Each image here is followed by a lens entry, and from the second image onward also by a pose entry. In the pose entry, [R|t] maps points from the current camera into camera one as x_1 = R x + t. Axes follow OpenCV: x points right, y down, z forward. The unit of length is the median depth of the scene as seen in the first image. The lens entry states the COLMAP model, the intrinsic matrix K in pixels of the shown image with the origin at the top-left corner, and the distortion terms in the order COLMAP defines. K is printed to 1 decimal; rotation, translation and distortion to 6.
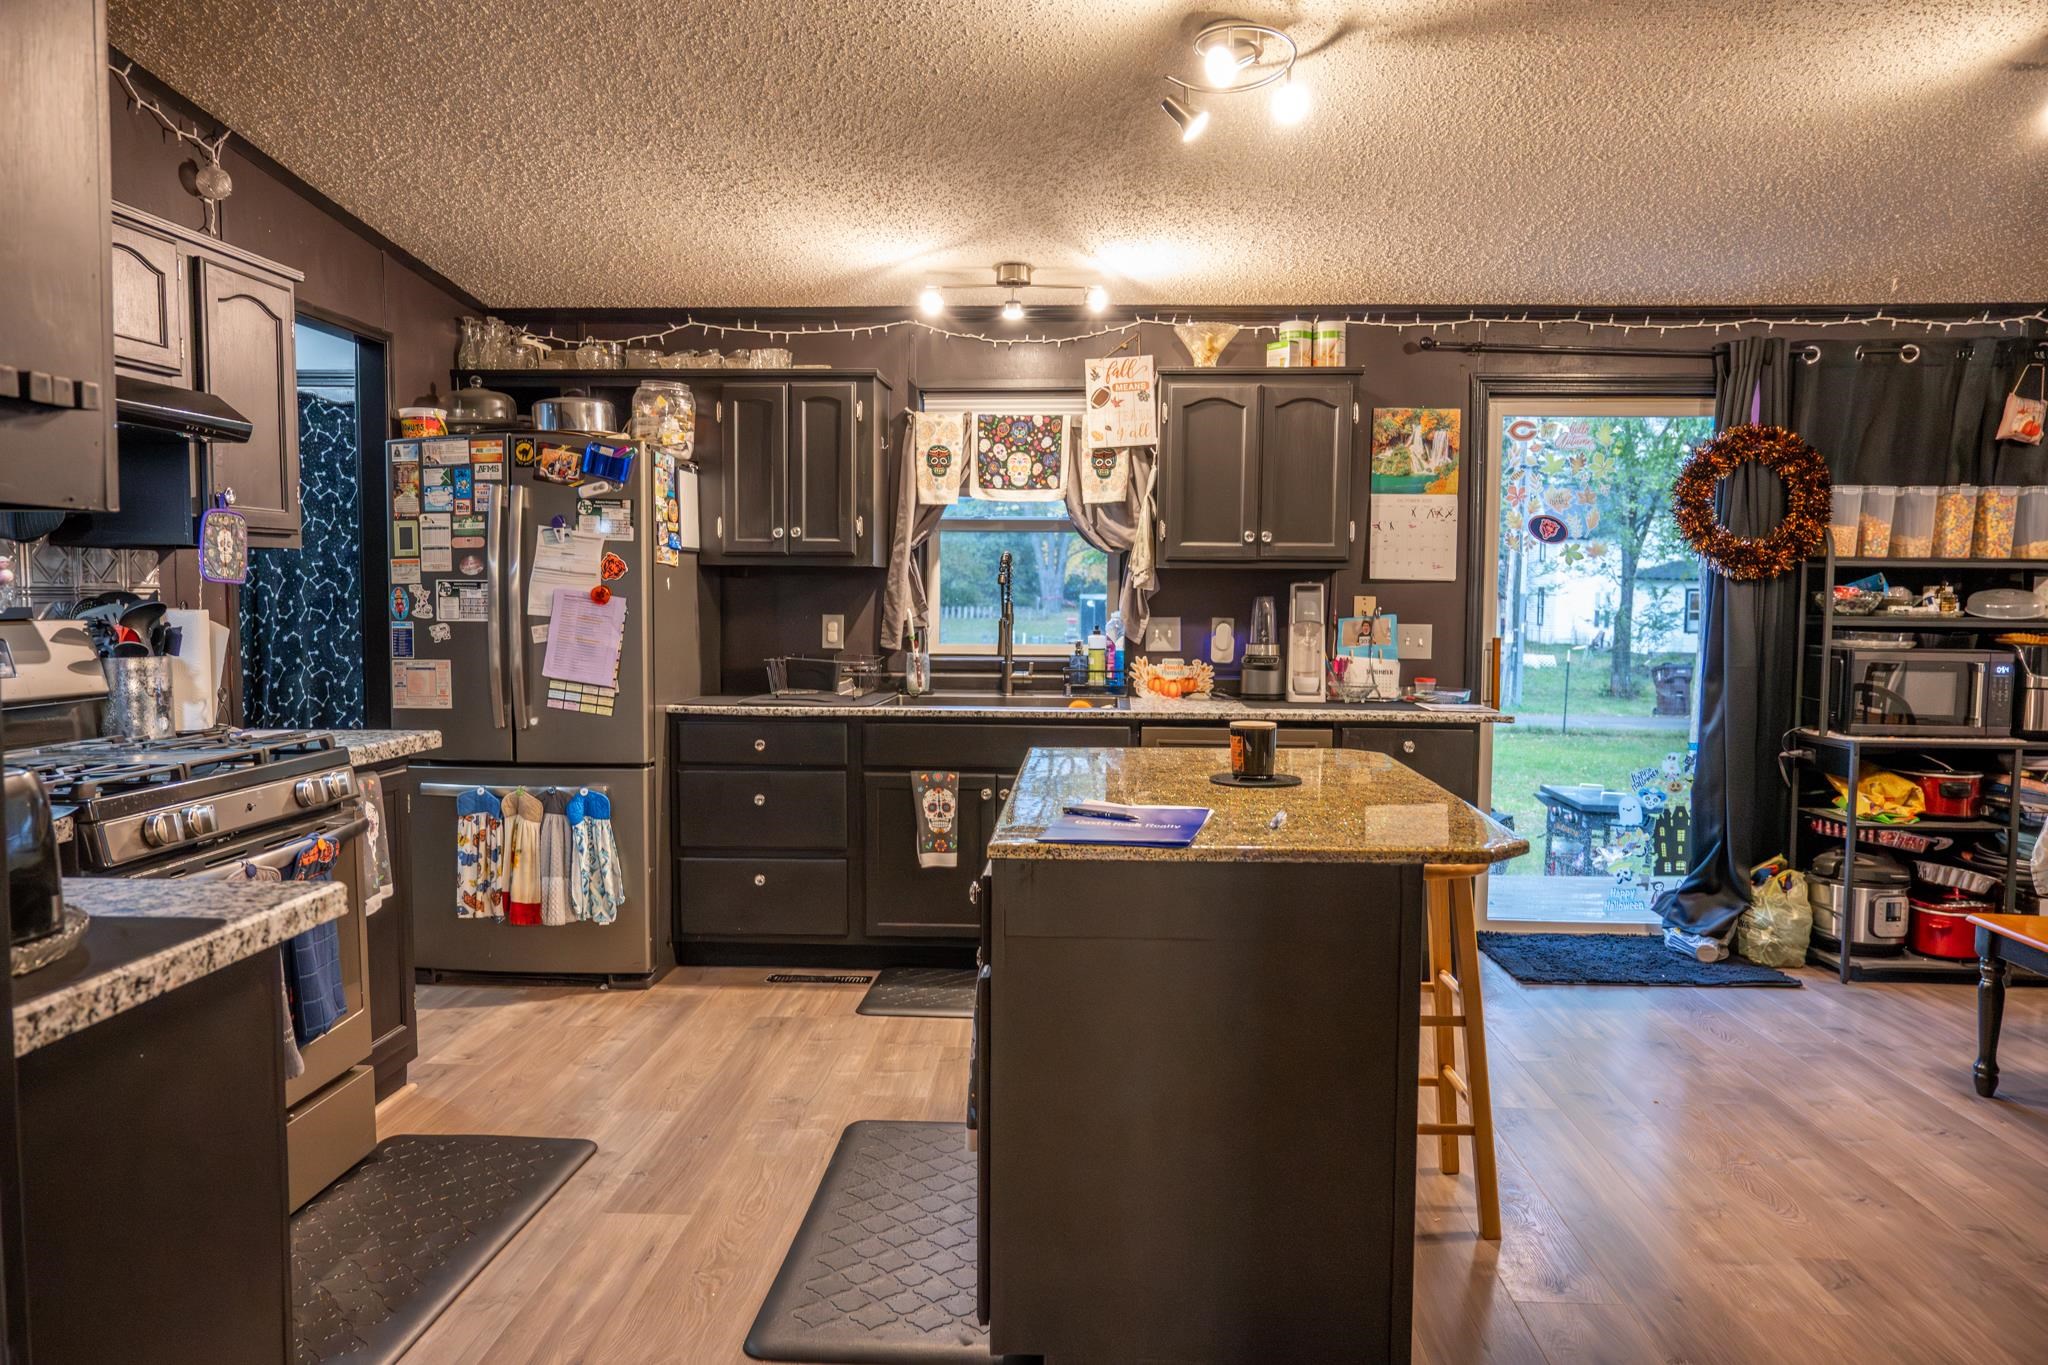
lens RADIAL K [[1395.6, 0, 1024.0], [0, 1395.6, 682.5], [0, 0, 1]] dist [-0.007799, 0.000207]
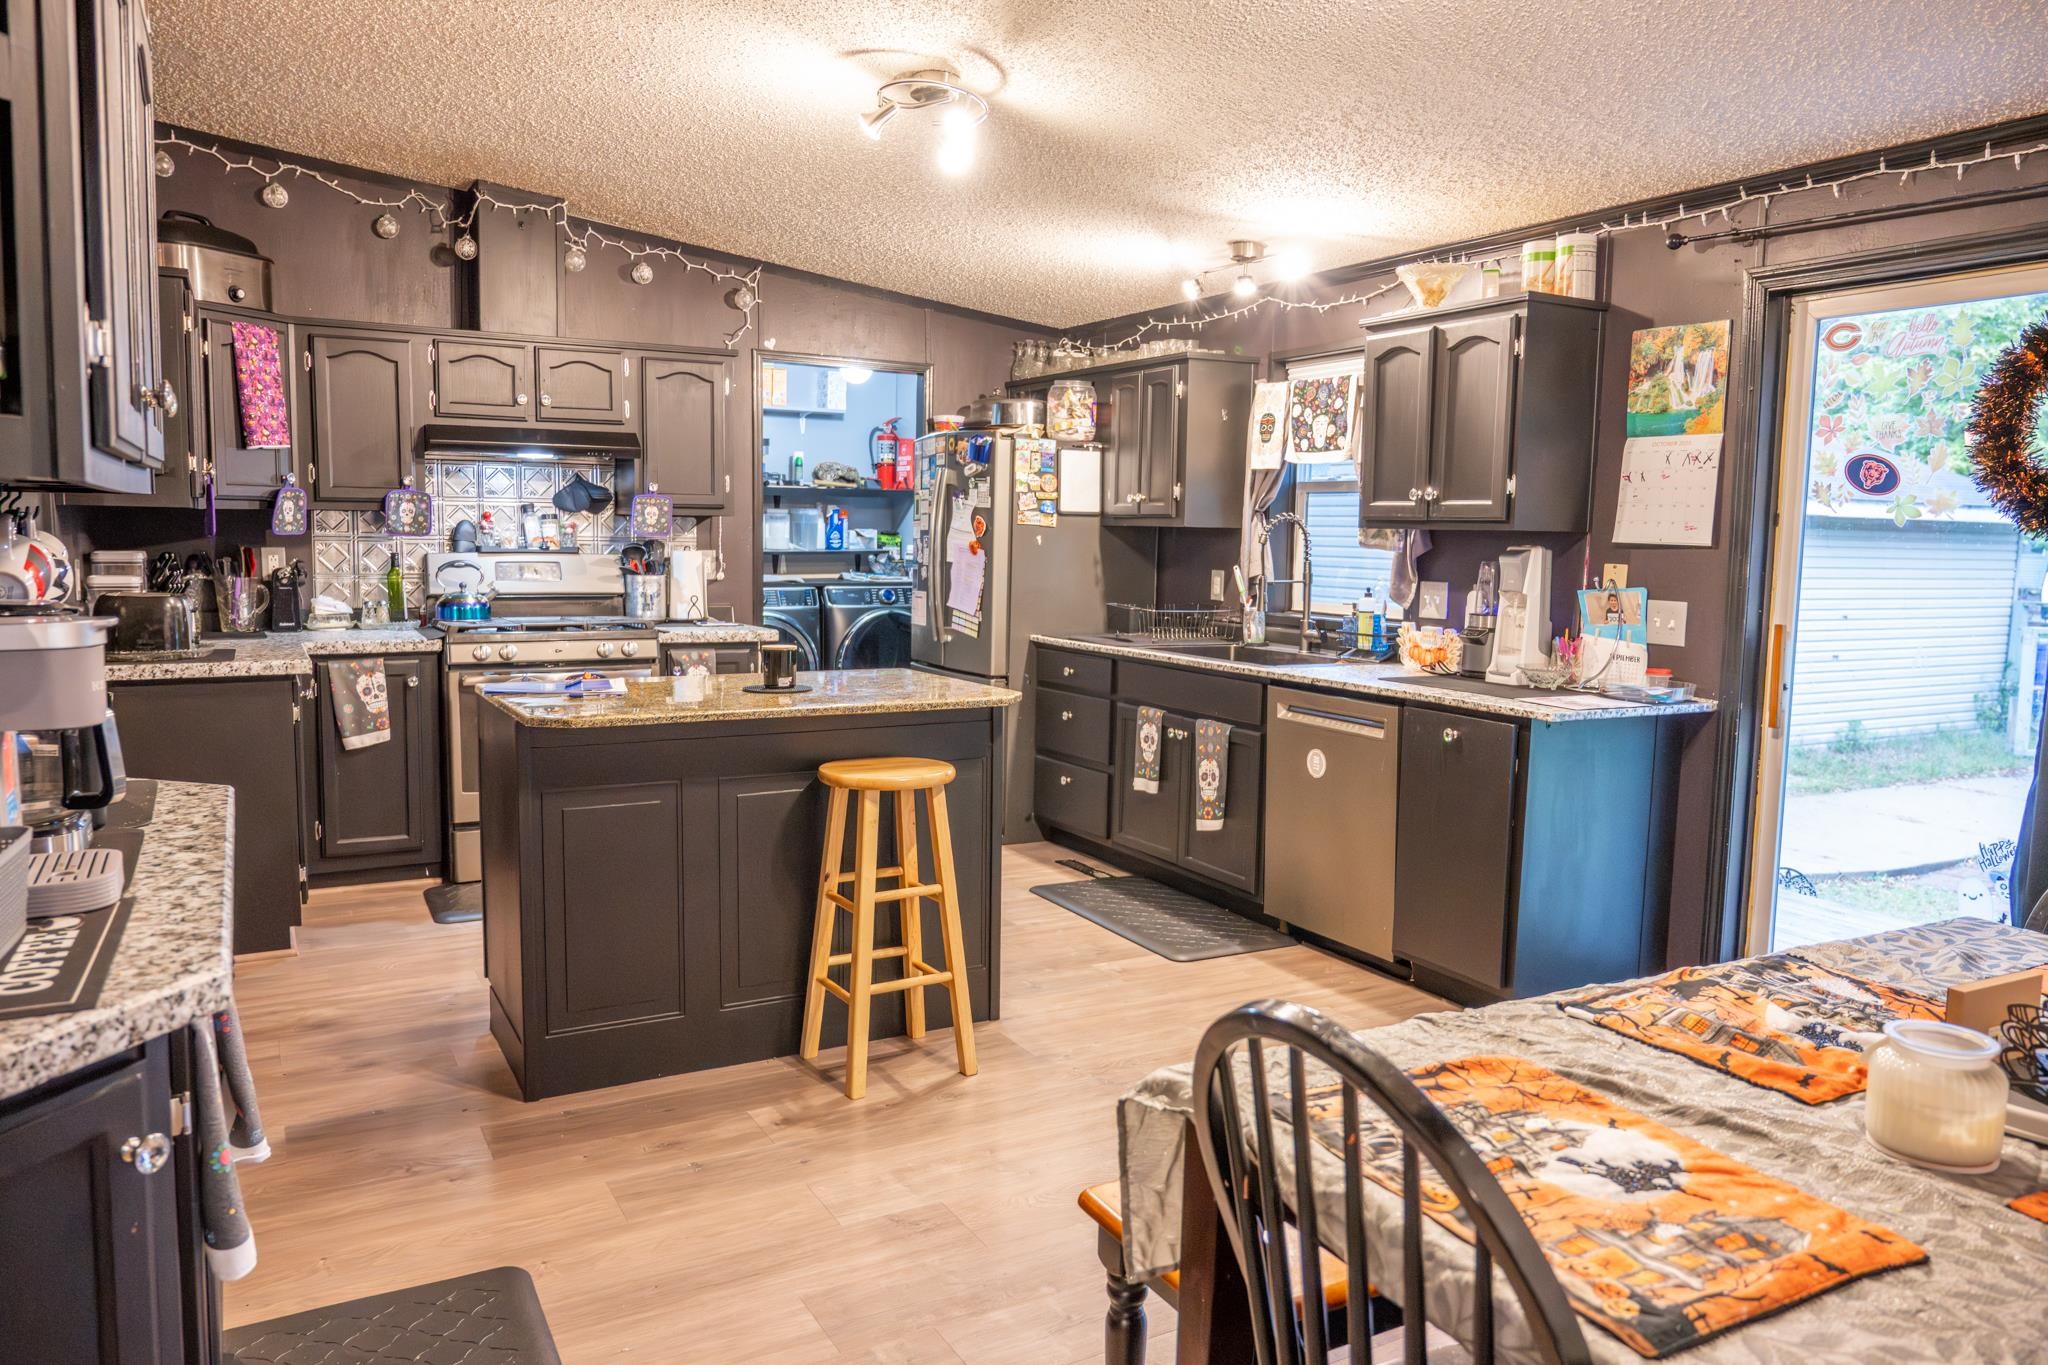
lens RADIAL K [[1455.8, 0, 1024.0], [0, 1455.8, 682.5], [0, 0, 1]] dist [-0.003502, 0.005489]
pose [[0.519967, 0.091673, -0.849253, 0.804112], [-0.071667, 0.995401, 0.063570, -0.022396], [0.851174, 0.027809, 0.524146, 0.263480]]
